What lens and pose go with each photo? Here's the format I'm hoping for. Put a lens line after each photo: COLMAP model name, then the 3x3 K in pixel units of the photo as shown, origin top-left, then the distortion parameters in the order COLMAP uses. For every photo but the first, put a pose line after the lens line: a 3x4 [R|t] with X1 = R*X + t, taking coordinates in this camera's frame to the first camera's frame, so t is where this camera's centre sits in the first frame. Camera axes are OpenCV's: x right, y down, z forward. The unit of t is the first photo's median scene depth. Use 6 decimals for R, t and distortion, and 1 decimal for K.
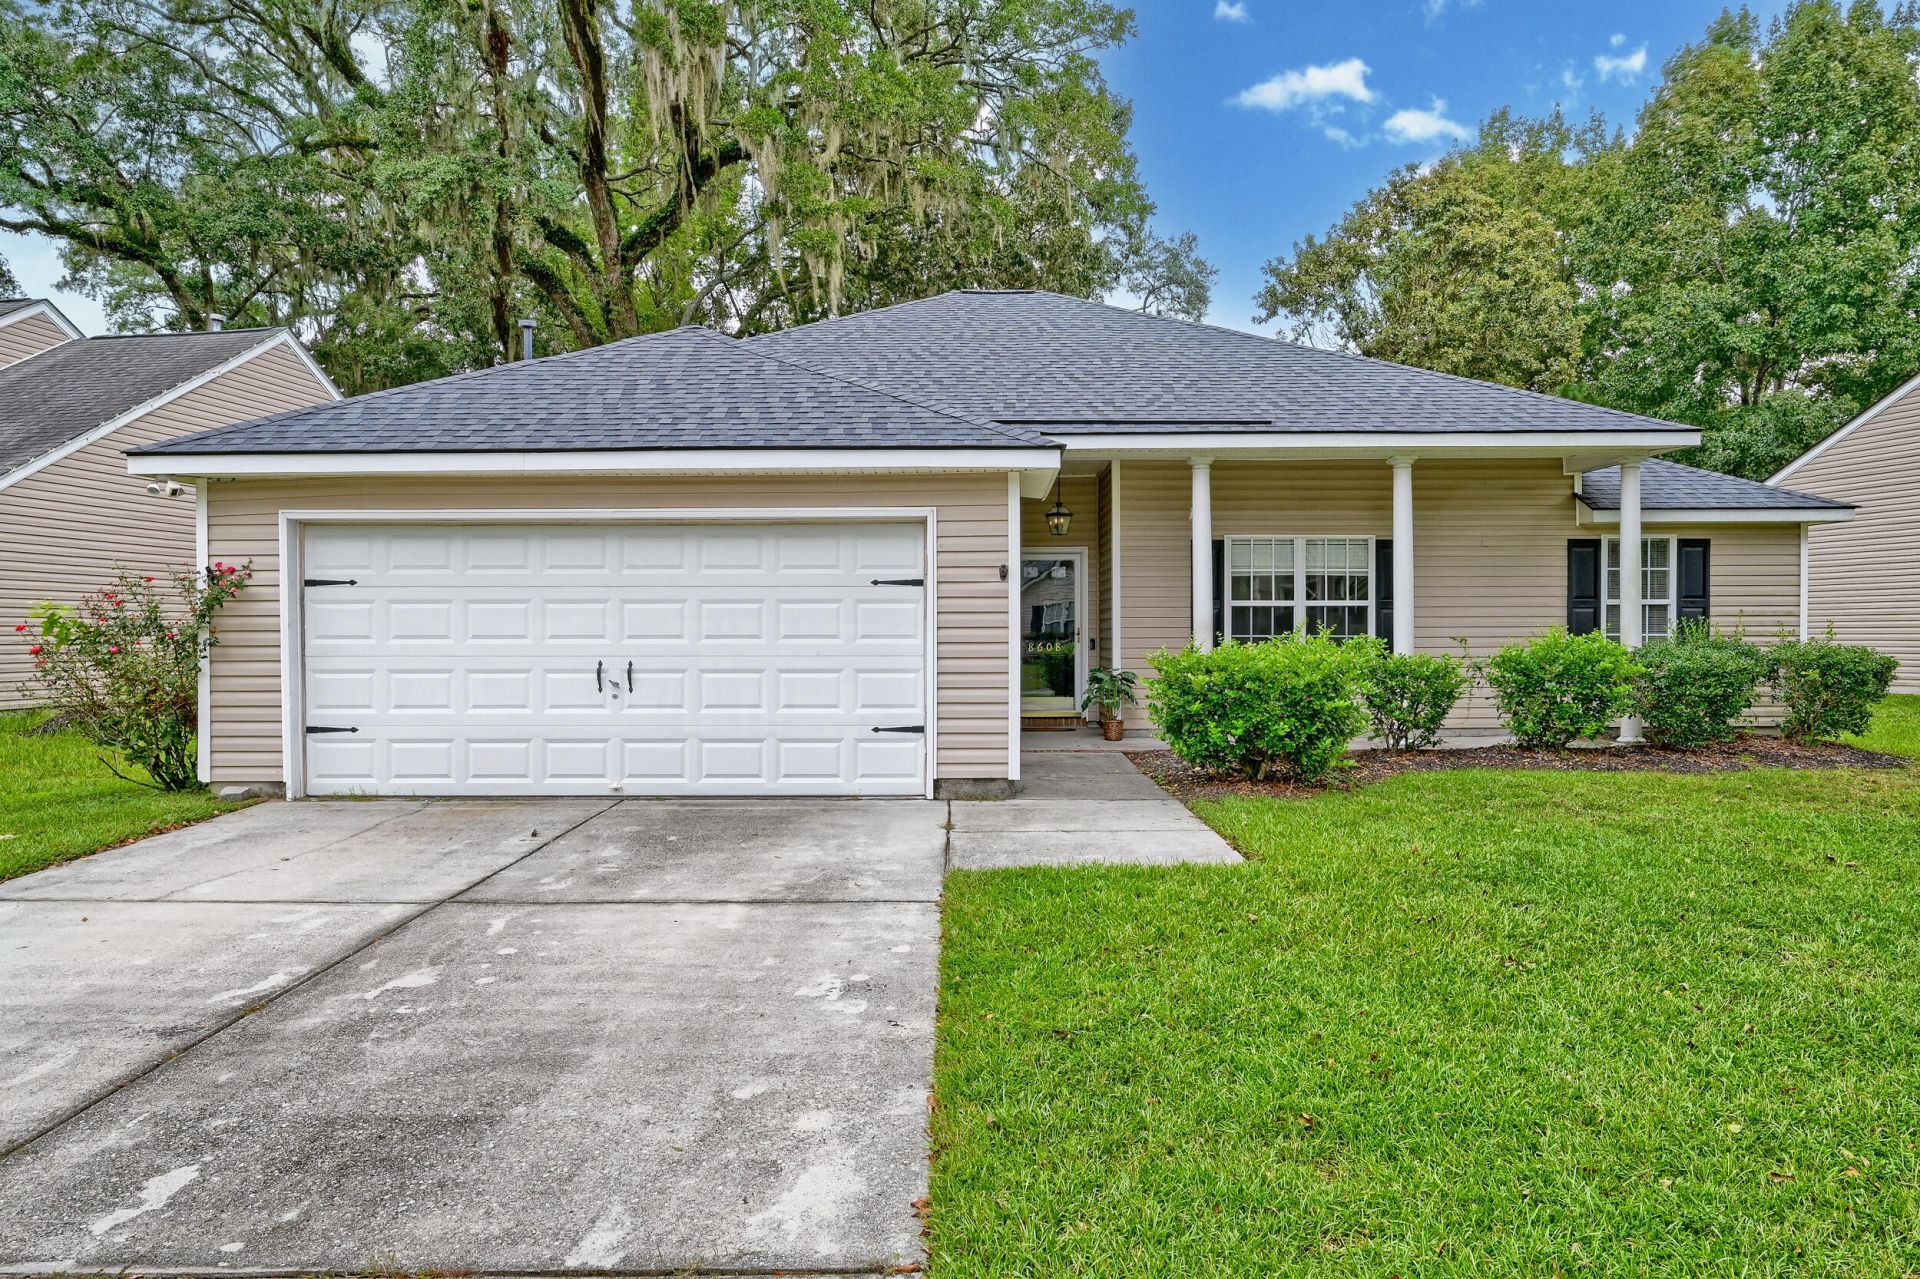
lens RADIAL K [[1245.4, 0, 960.0], [0, 1245.4, 639.5], [0, 0, 1]] dist [-0.006561, -0.003084]
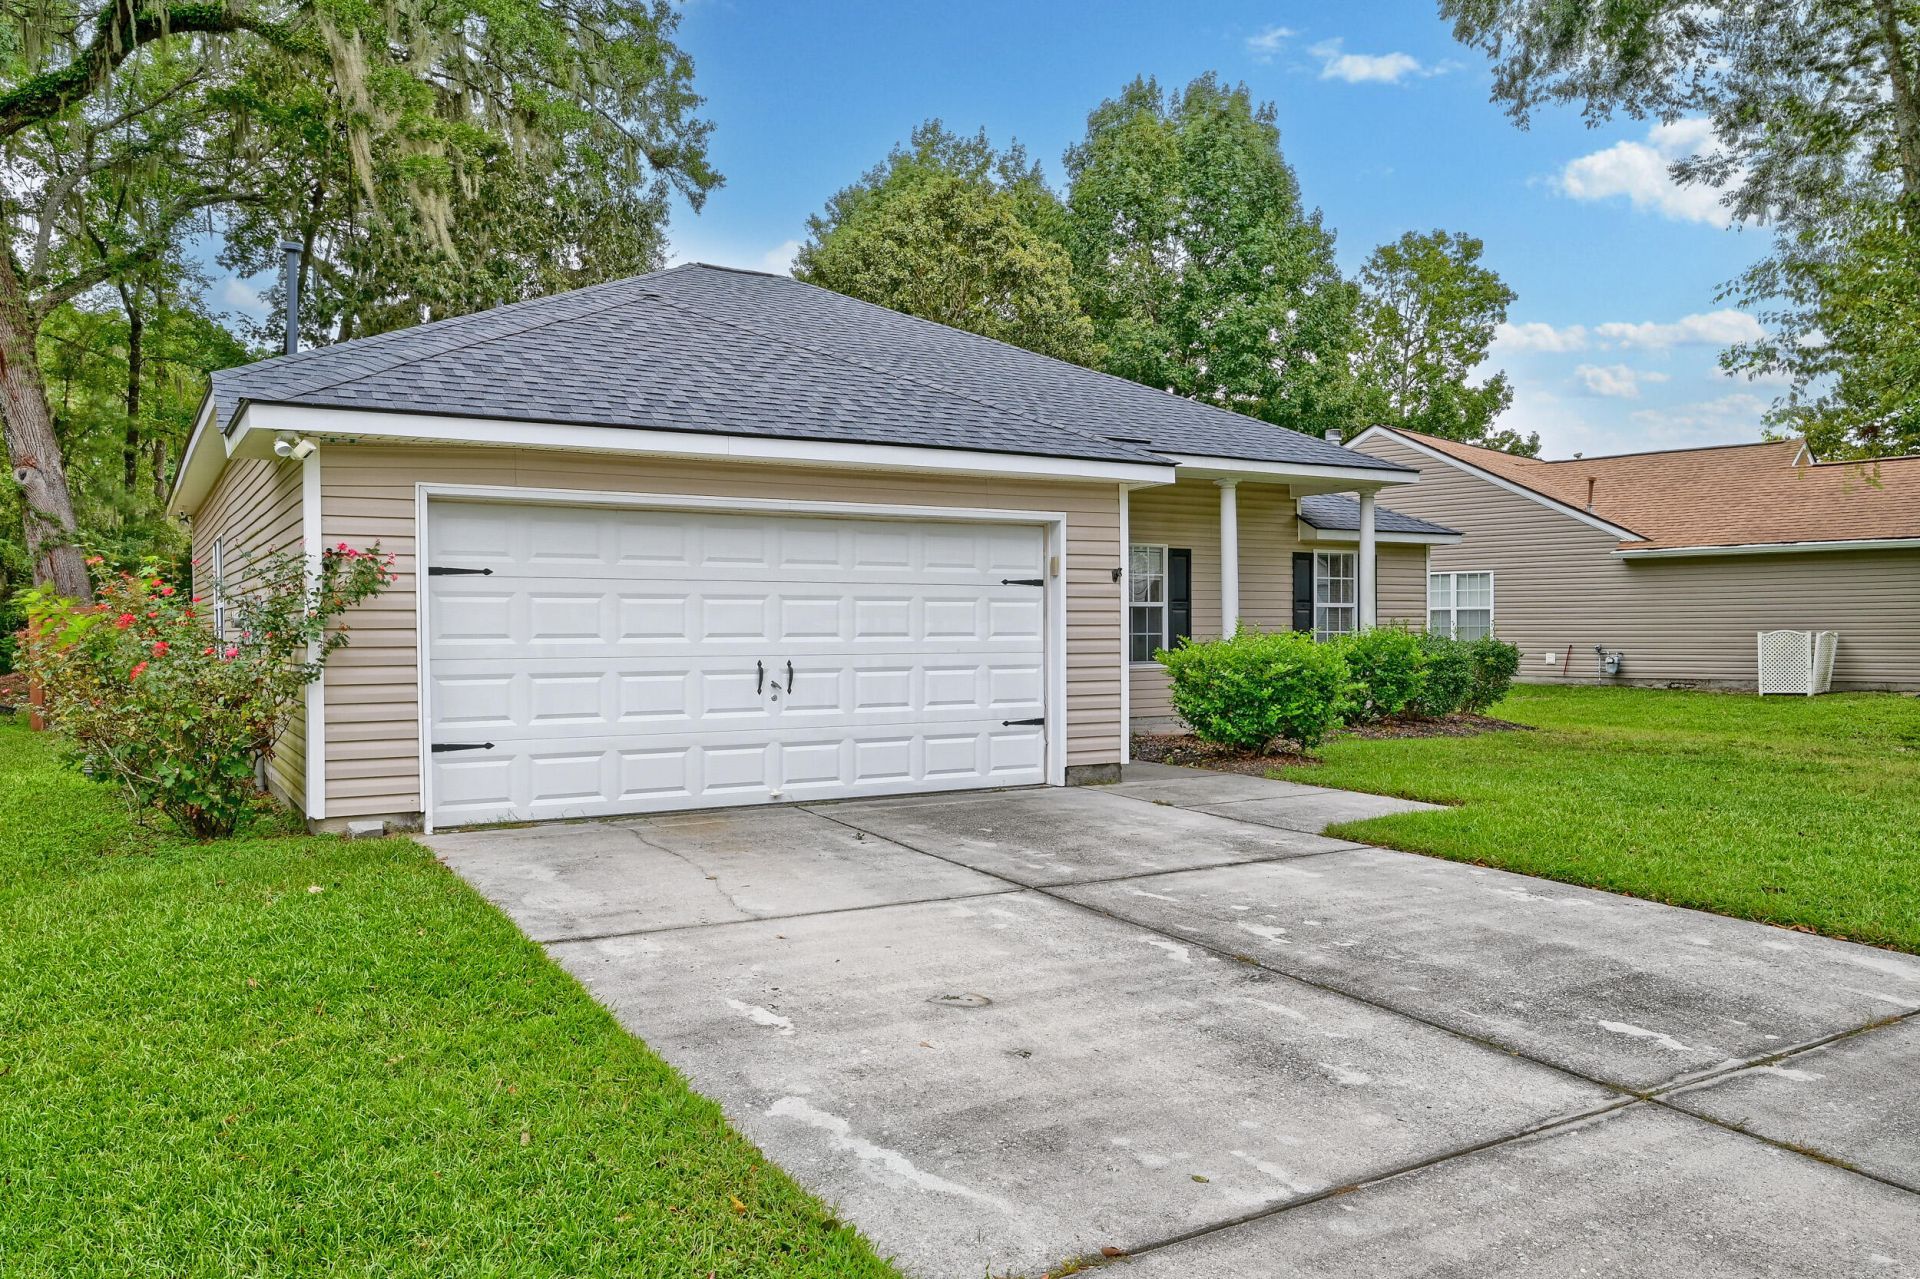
lens RADIAL K [[1396.4, 0, 958.5], [0, 1396.4, 634.7], [0, 0, 1]] dist [-0.010851, -0.001668]
pose [[0.856133, -0.003051, 0.516746, -0.703675], [0.005664, 0.999978, -0.003480, 0.002197], [-0.516724, 0.005906, 0.856132, 0.022100]]
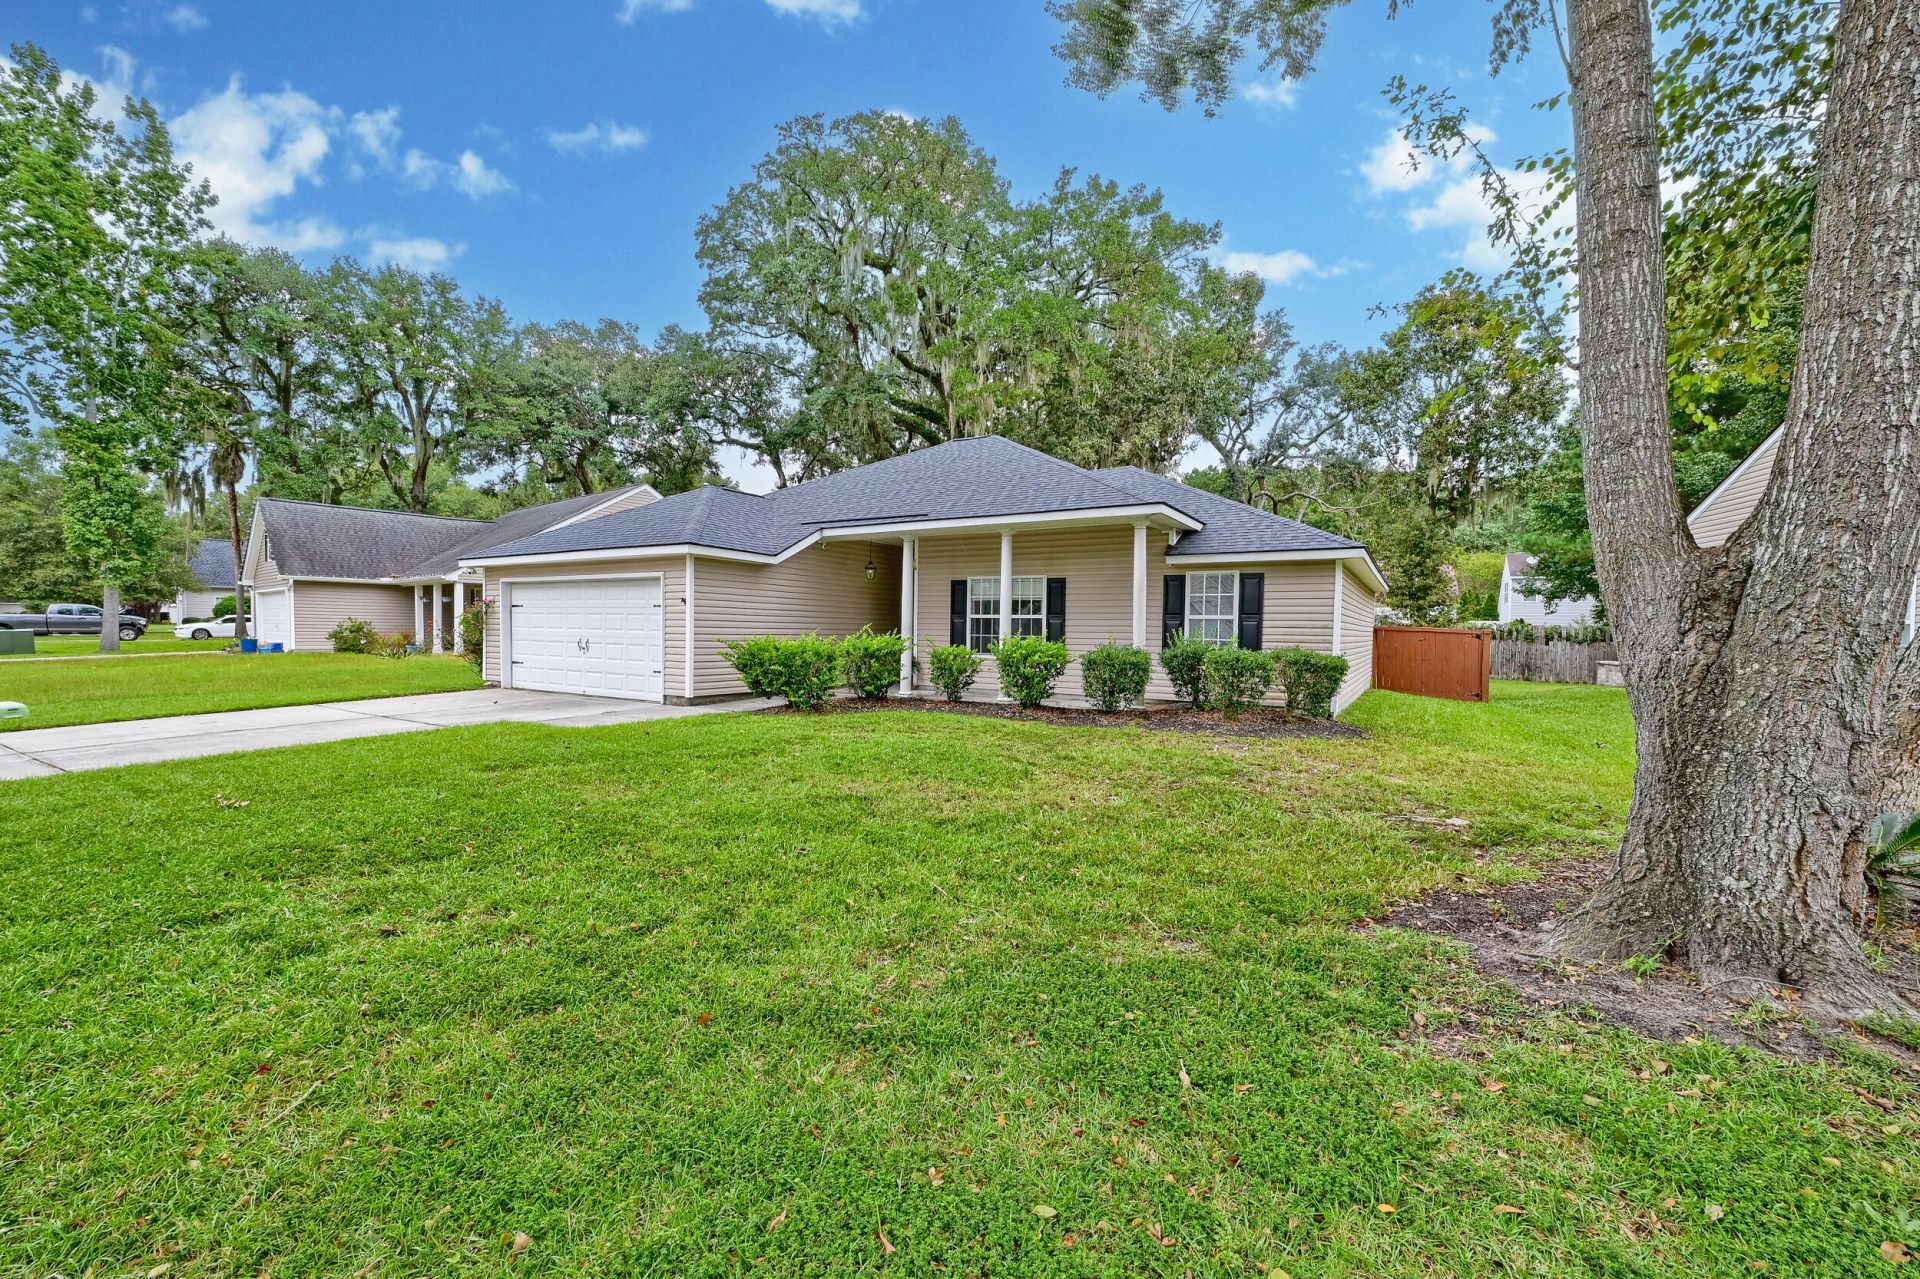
lens RADIAL K [[763.1, 0, 960.0], [0, 763.1, 639.5], [0, 0, 1]] dist [-0.000682, -0.000032]
pose [[0.856166, 0.024756, -0.516108, 1.105152], [-0.020036, 0.999691, 0.014715, -0.016908], [0.516313, -0.002258, 0.856397, 0.112734]]
